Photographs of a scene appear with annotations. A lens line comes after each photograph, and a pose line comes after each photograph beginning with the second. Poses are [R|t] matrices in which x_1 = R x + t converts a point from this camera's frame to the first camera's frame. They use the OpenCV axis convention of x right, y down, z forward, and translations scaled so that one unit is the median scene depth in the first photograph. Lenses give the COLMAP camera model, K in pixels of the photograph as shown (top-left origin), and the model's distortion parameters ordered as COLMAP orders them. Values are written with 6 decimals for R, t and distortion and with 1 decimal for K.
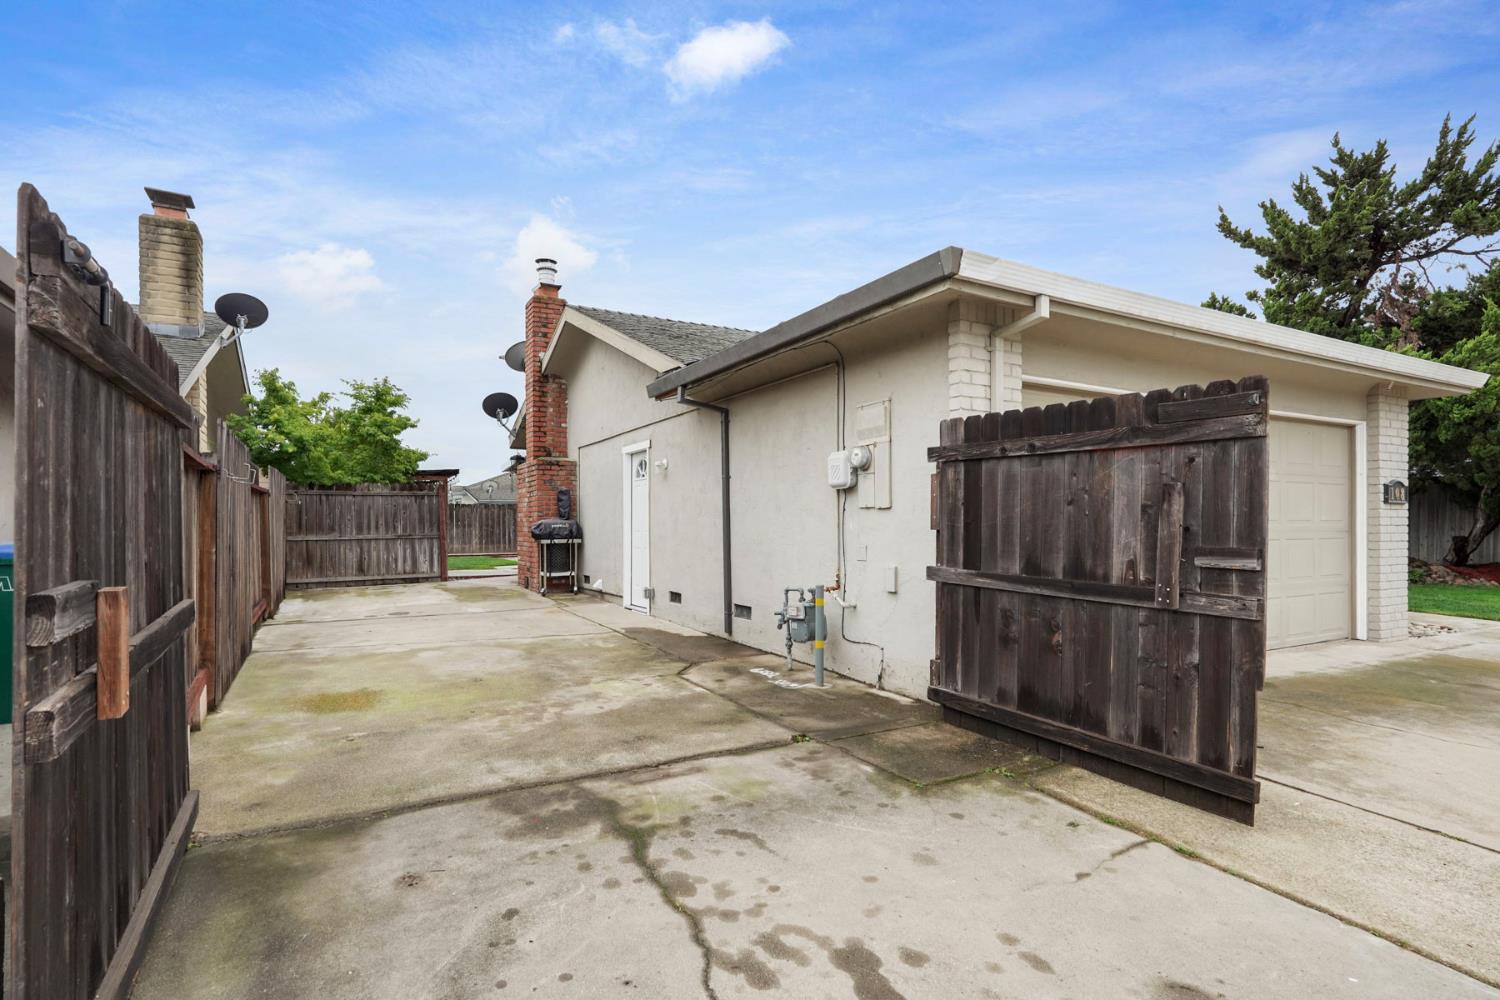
lens RADIAL K [[762.4, 0, 751.9], [0, 762.4, 533.2], [0, 0, 1]] dist [-0.004092, 0.000354]
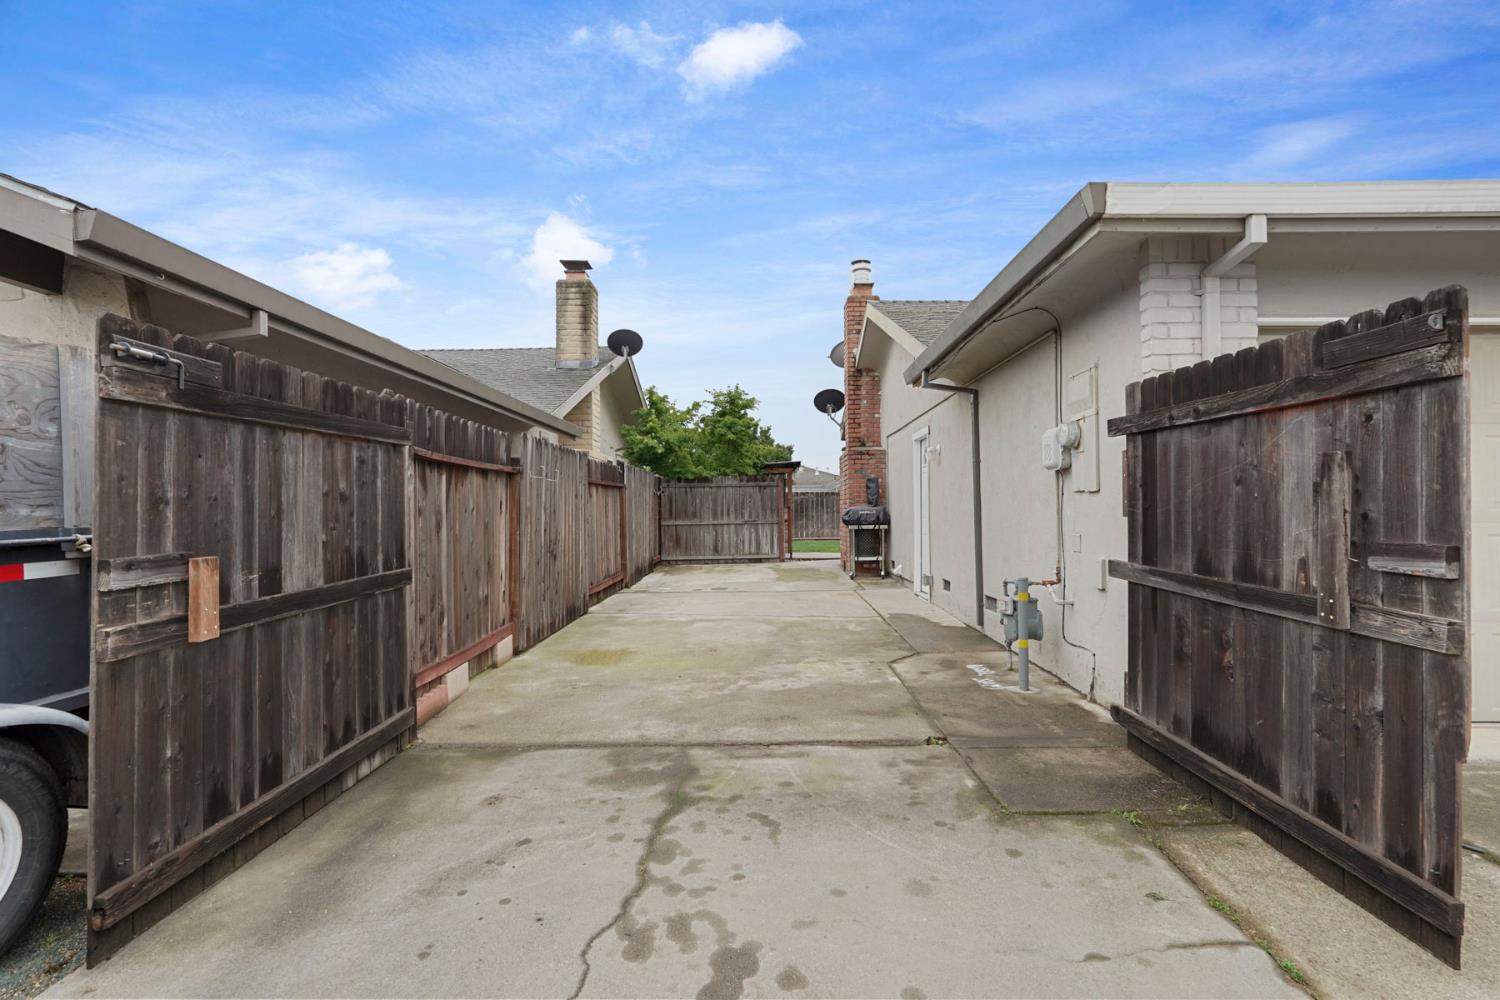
lens RADIAL K [[746.4, 0, 749.8], [0, 746.4, 504.3], [0, 0, 1]] dist [-0.001324, 0.001682]
pose [[0.865265, -0.009035, -0.501233, 0.353566], [-0.000608, 0.999818, -0.019072, -0.002587], [0.501314, 0.016807, 0.865102, 0.099554]]
